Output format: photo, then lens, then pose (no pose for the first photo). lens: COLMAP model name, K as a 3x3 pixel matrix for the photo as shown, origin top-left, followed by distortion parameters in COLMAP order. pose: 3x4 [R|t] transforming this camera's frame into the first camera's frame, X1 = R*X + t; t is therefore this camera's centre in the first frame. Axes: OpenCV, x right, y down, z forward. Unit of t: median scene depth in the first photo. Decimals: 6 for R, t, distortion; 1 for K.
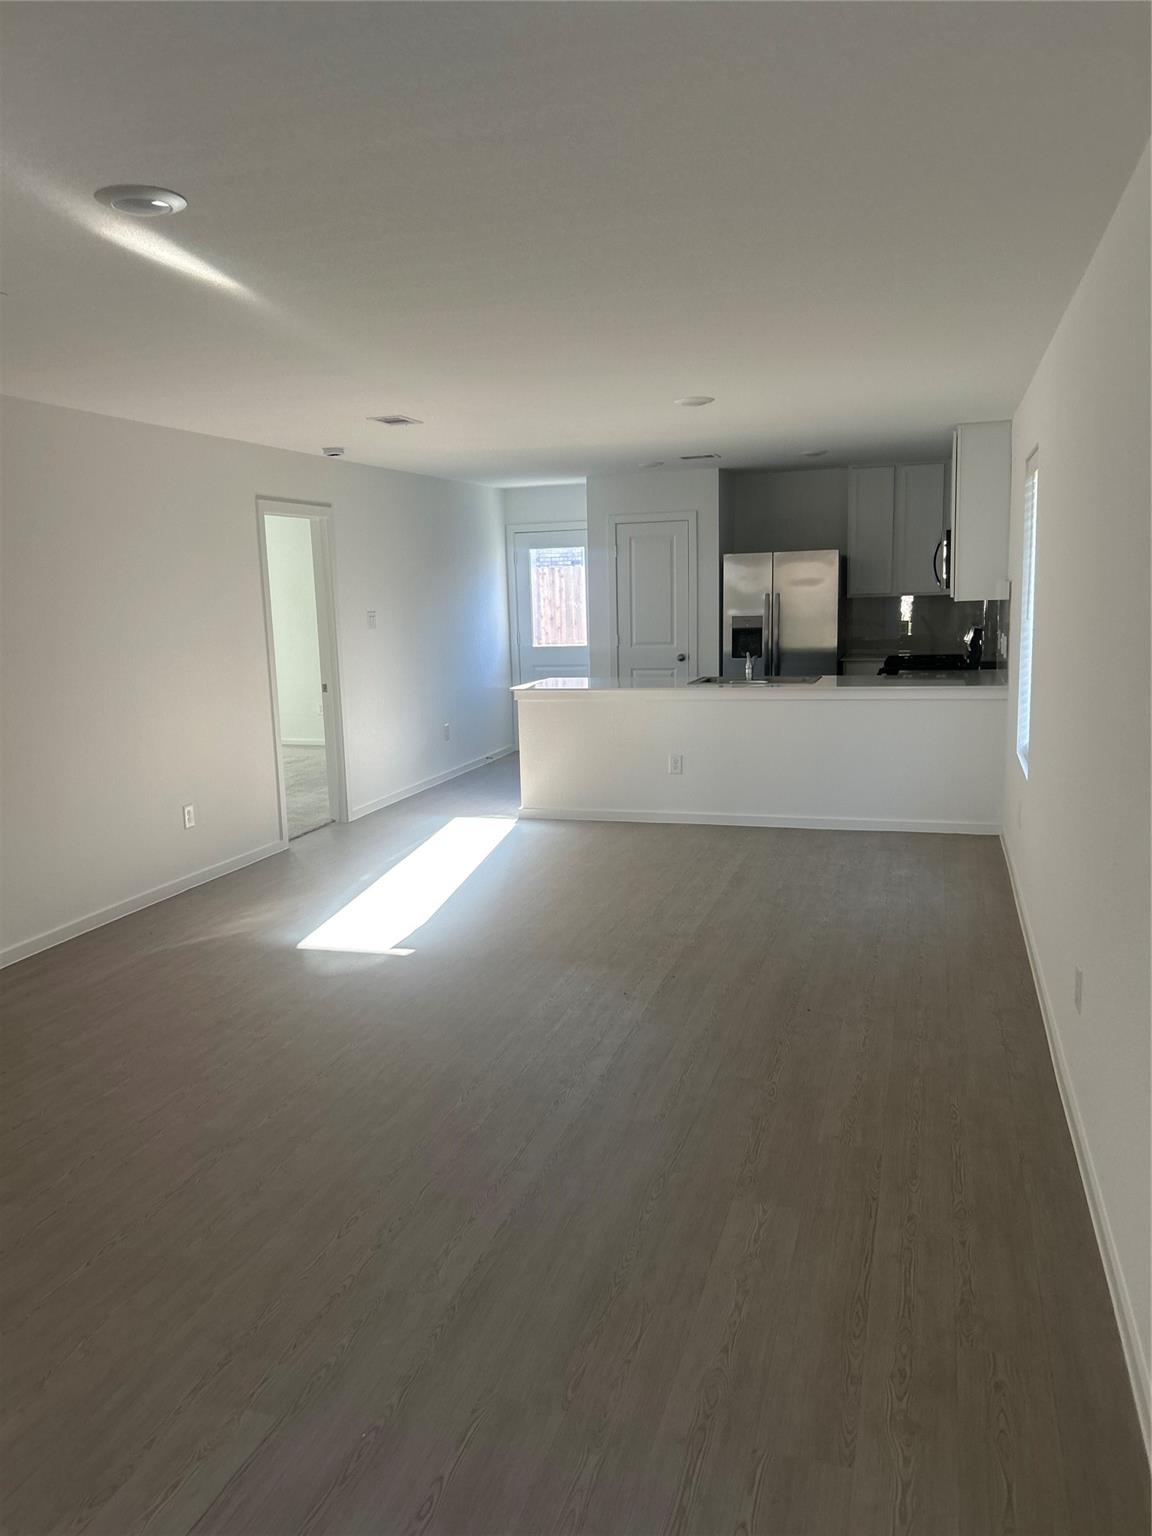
lens RADIAL K [[1174.2, 0, 576.0], [0, 1174.2, 768.0], [0, 0, 1]] dist [0.058749, -0.005929]
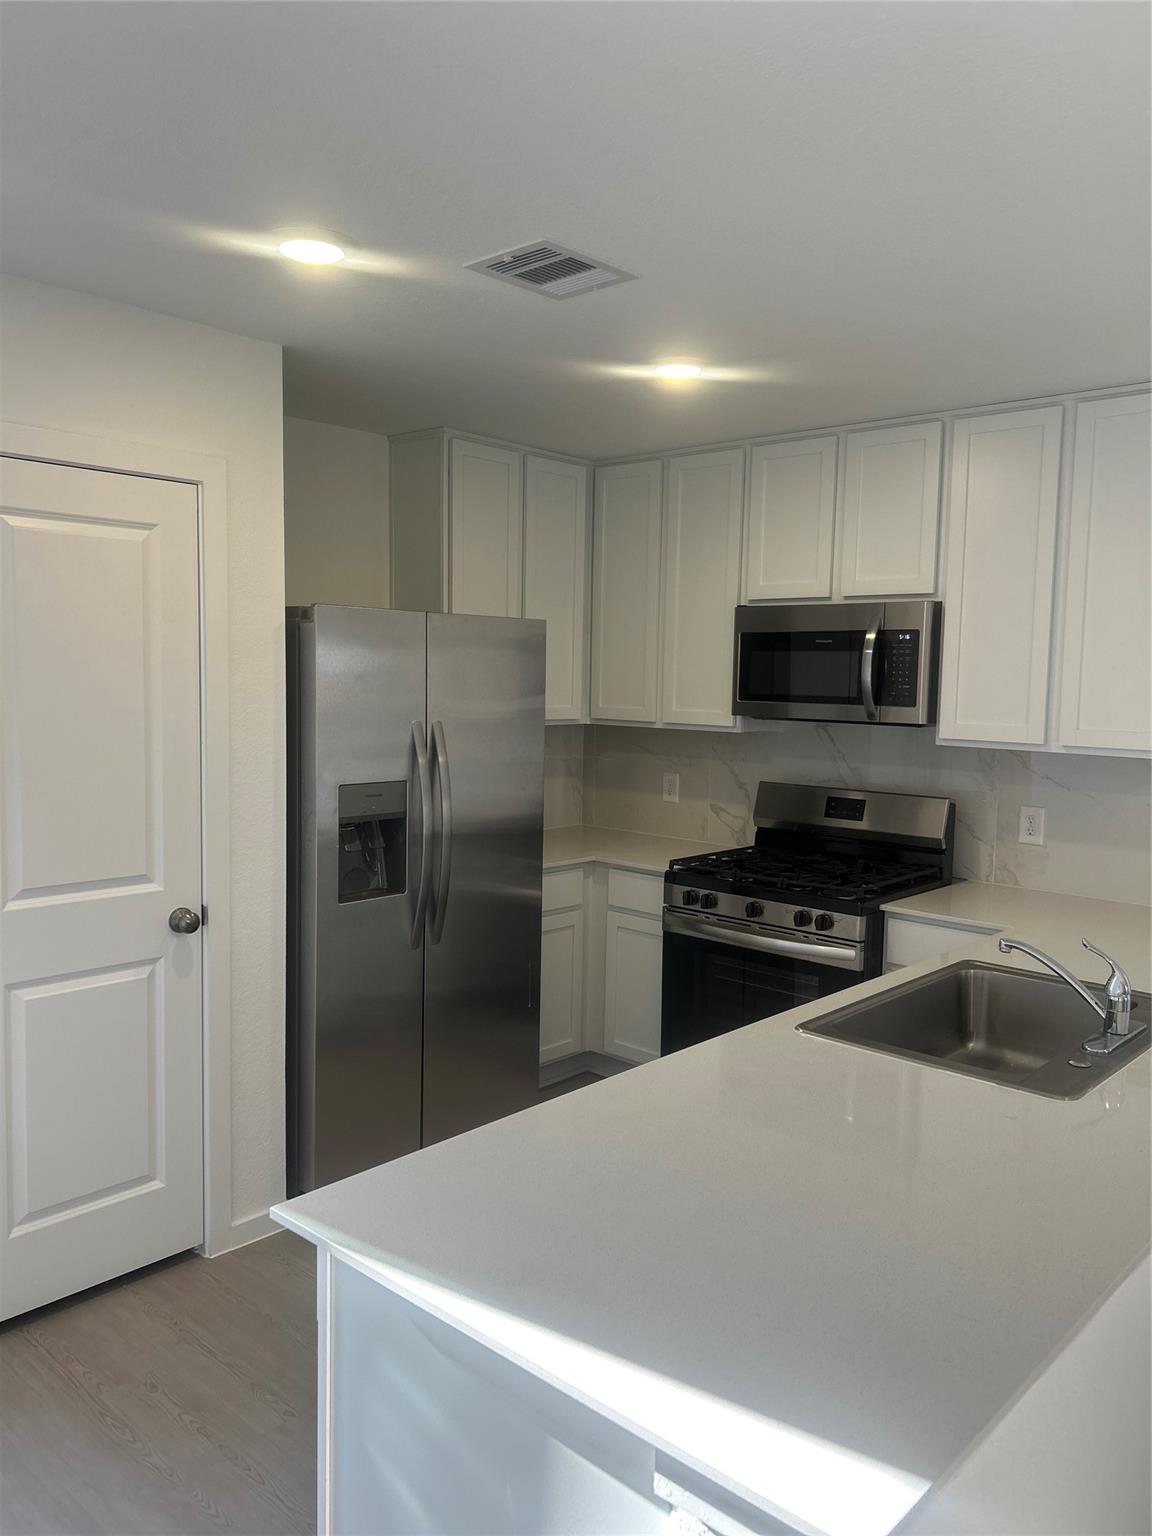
lens RADIAL K [[1174.2, 0, 576.0], [0, 1174.2, 768.0], [0, 0, 1]] dist [0.058749, -0.005929]
pose [[0.428770, -0.037821, 0.902622, -0.151737], [0.106287, 0.994296, -0.008827, -0.123796], [-0.897140, 0.099722, 0.430344, 0.789699]]
